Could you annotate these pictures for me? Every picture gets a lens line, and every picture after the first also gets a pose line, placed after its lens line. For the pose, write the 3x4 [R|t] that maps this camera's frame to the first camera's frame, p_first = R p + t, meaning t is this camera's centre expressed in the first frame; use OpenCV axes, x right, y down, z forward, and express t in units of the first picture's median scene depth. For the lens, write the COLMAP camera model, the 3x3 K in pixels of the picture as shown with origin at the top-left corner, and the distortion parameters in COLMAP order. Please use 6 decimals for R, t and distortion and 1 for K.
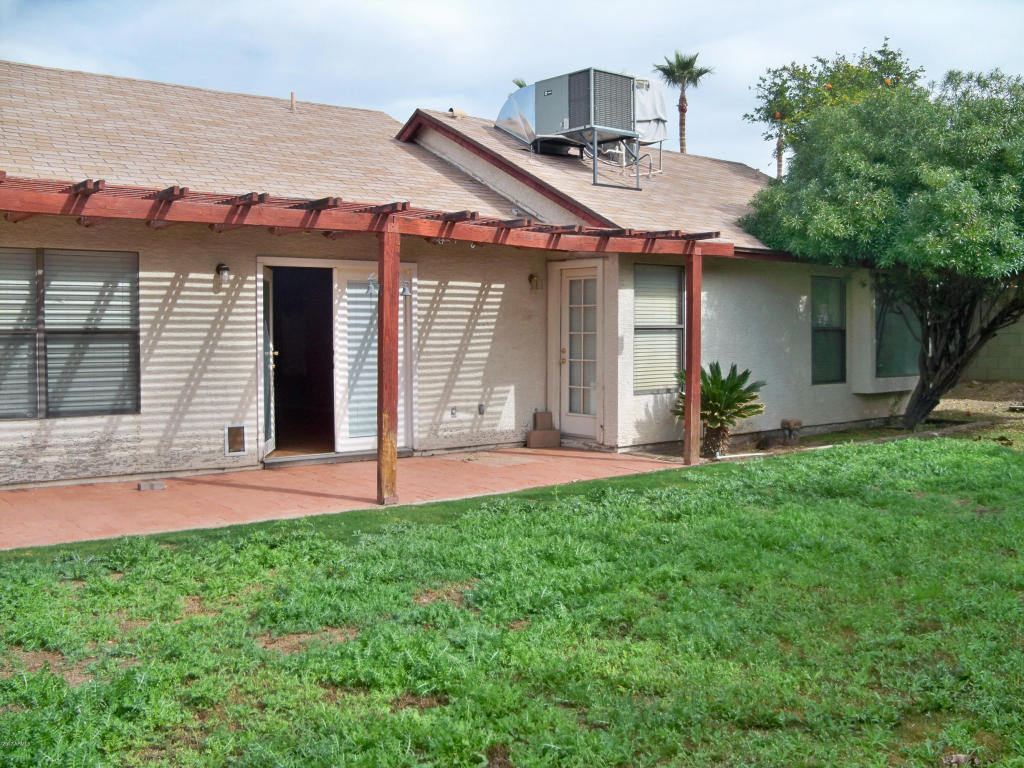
lens RADIAL K [[1052.9, 0, 535.0], [0, 1052.9, 386.4], [0, 0, 1]] dist [-0.222226, 0.251613]
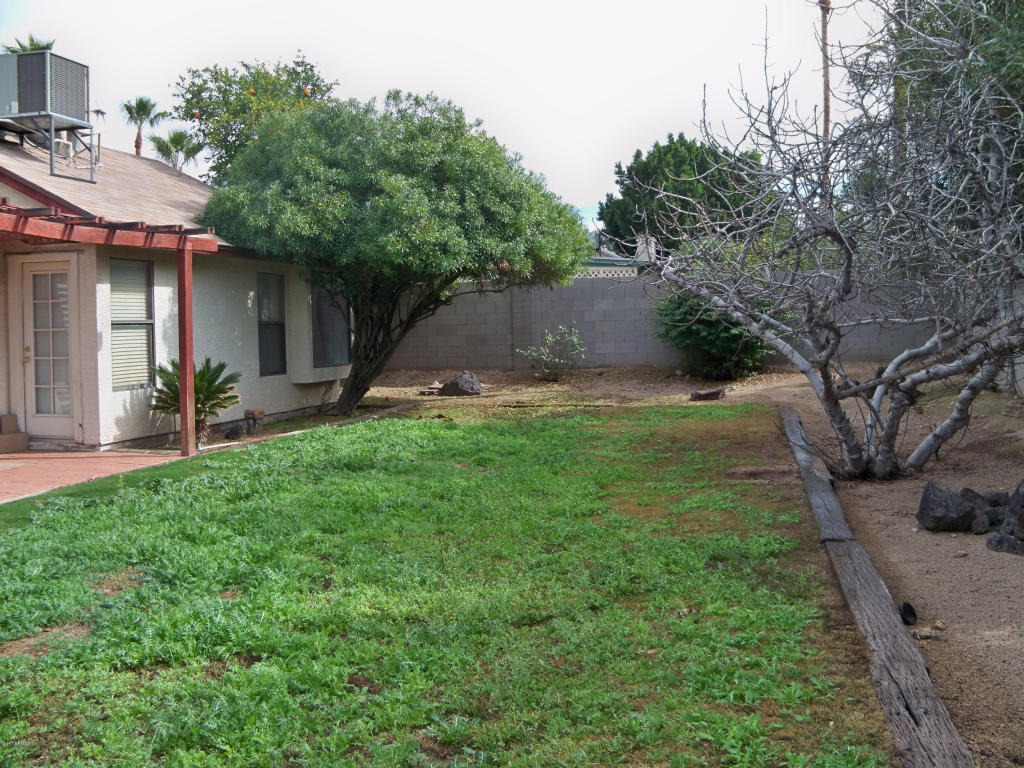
lens RADIAL K [[1052.9, 0, 535.0], [0, 1052.9, 386.4], [0, 0, 1]] dist [-0.222226, 0.251613]
pose [[0.803684, -0.040627, 0.593668, -0.151356], [0.041630, 0.999061, 0.012013, 0.008305], [-0.593599, 0.015060, 0.804620, -0.005984]]
